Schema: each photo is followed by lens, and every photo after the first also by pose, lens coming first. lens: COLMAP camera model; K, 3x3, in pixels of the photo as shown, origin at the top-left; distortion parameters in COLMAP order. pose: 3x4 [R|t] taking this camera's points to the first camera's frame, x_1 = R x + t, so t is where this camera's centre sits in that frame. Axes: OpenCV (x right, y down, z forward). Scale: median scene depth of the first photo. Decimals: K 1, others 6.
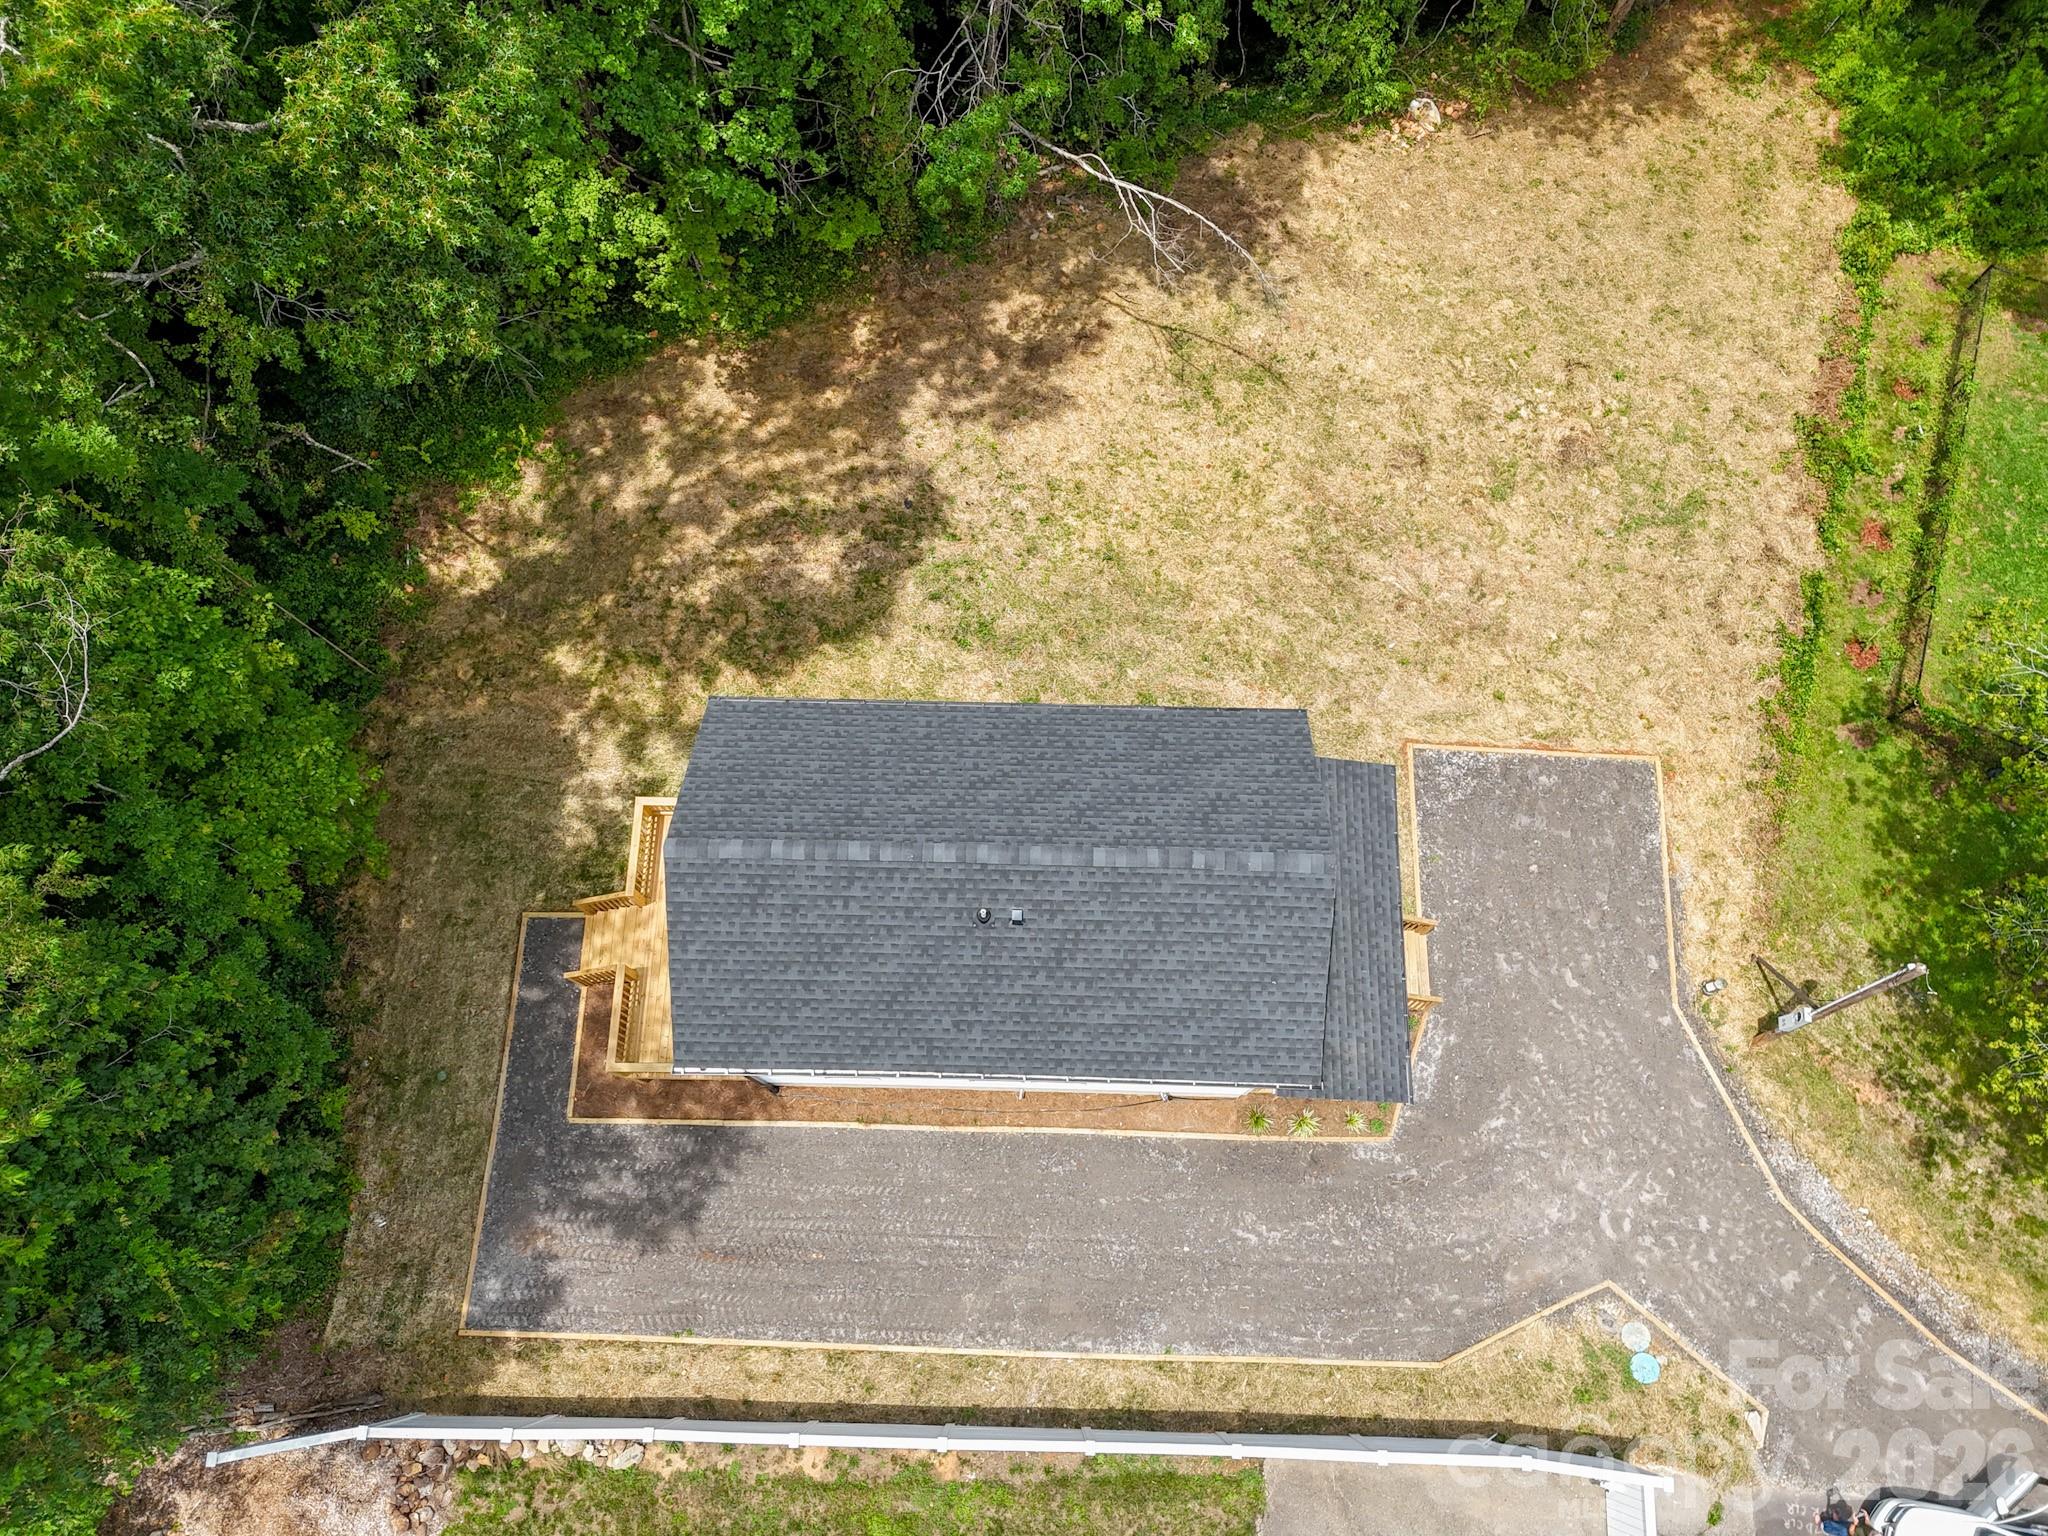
lens RADIAL K [[1471.1, 0, 1038.3], [0, 1471.1, 744.6], [0, 0, 1]] dist [0.065135, -0.050424]
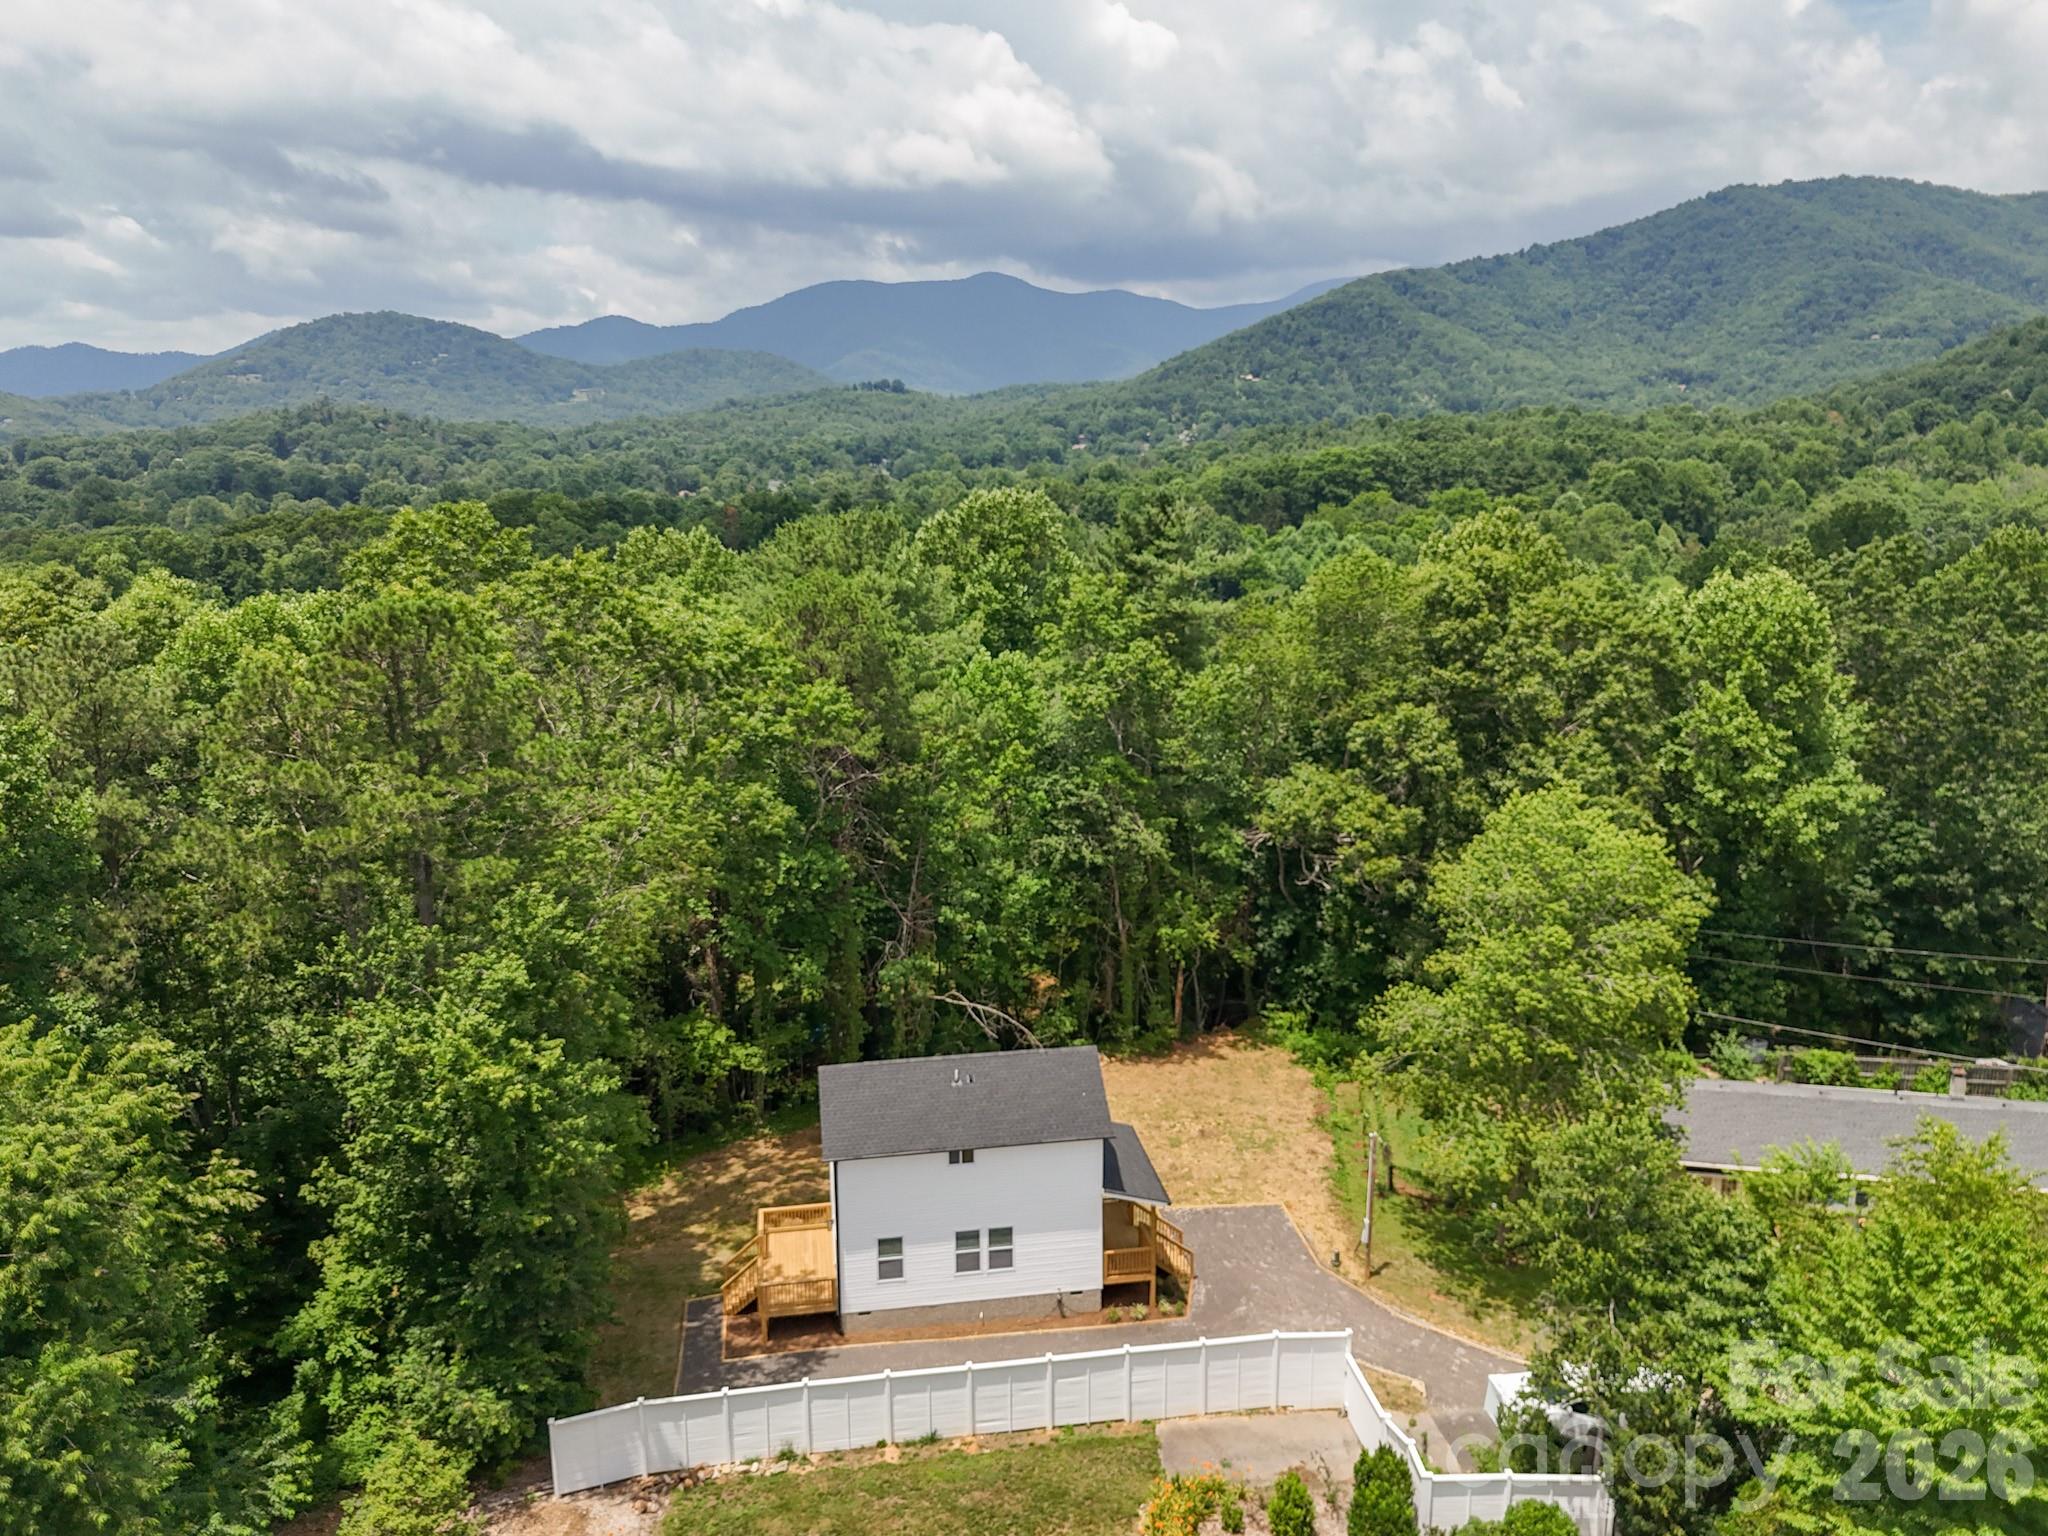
lens RADIAL K [[1471.1, 0, 1038.3], [0, 1471.1, 744.6], [0, 0, 1]] dist [0.065135, -0.050424]
pose [[0.980423, -0.046868, 0.191244, -0.219693], [0.190535, 0.470839, -0.861398, 1.266664], [-0.049673, 0.880973, 0.470551, -0.388838]]
